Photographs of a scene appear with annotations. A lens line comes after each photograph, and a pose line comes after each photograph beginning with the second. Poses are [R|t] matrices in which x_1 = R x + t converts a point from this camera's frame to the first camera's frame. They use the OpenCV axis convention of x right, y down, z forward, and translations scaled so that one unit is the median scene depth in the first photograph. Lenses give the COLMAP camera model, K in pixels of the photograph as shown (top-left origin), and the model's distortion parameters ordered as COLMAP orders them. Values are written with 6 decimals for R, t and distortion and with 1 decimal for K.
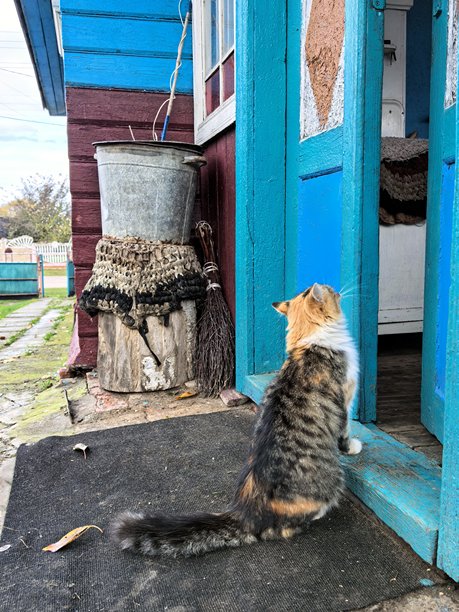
lens RADIAL K [[528.9, 0, 229.5], [0, 528.9, 306.0], [0, 0, 1]] dist [0.002102, -0.006792]
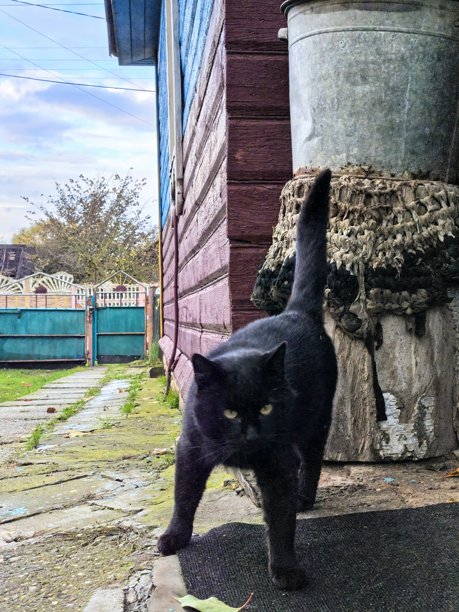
lens RADIAL K [[872.1, 0, 229.5], [0, 872.1, 306.0], [0, 0, 1]] dist [0.344901, -1.723288]
pose [[0.986915, -0.001068, -0.161235, -0.167995], [-0.016454, 0.994090, -0.107304, 0.108131], [0.160397, 0.108553, 0.981065, 0.119414]]
